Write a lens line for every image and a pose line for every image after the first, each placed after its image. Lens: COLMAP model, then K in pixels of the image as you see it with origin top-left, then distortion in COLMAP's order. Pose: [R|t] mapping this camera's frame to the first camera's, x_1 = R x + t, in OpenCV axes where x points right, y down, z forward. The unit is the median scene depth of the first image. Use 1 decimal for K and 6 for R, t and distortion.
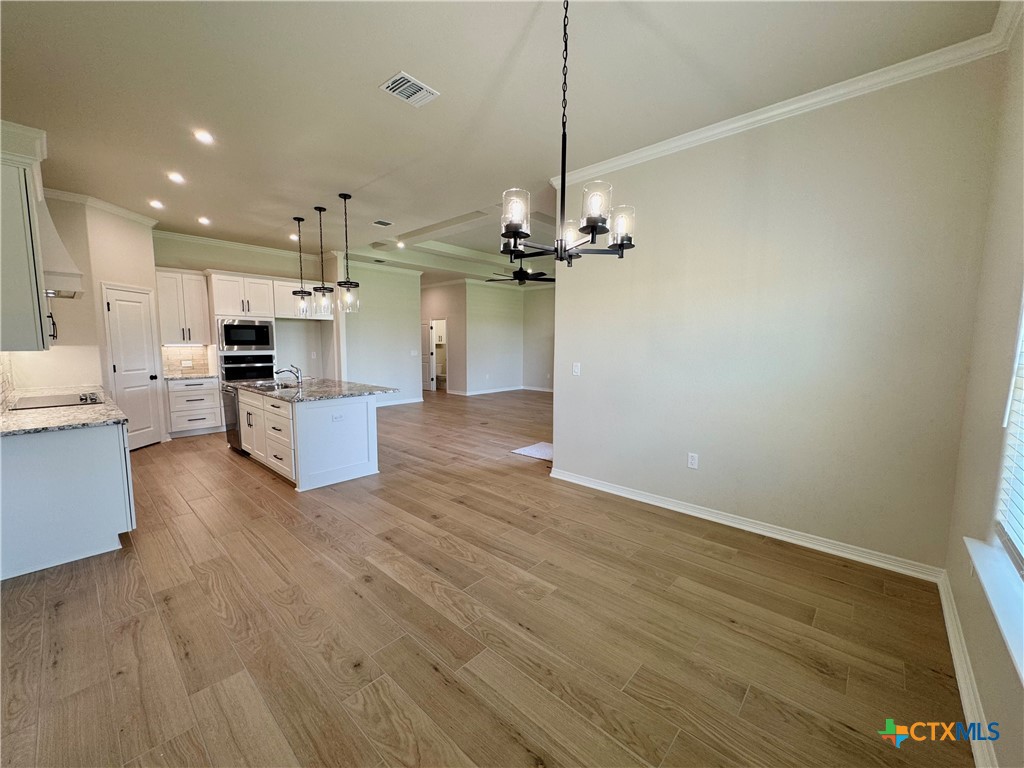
lens RADIAL K [[407.7, 0, 510.2], [0, 407.7, 384.6], [0, 0, 1]] dist [-0.004146, 0.000832]
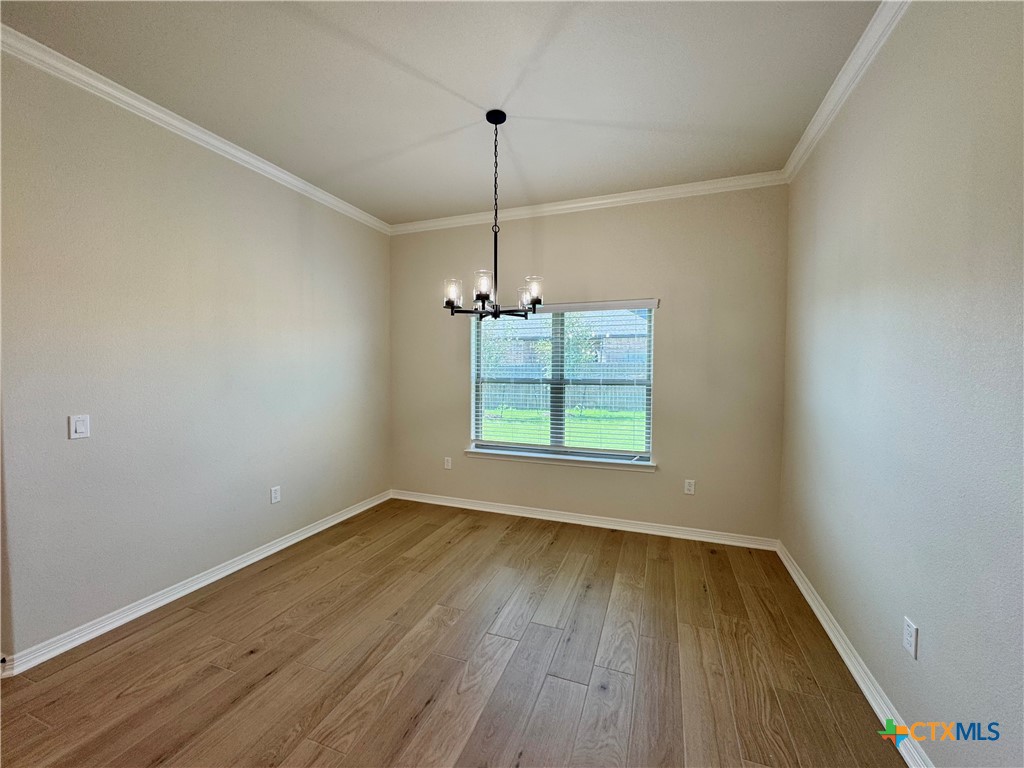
lens RADIAL K [[407.7, 0, 512.4], [0, 407.7, 383.2], [0, 0, 1]] dist [-0.004146, 0.000832]
pose [[-0.375176, -0.040645, 0.926062, -0.810139], [0.088554, 0.992897, 0.079454, -0.129303], [-0.922714, 0.111816, -0.368912, 0.998822]]
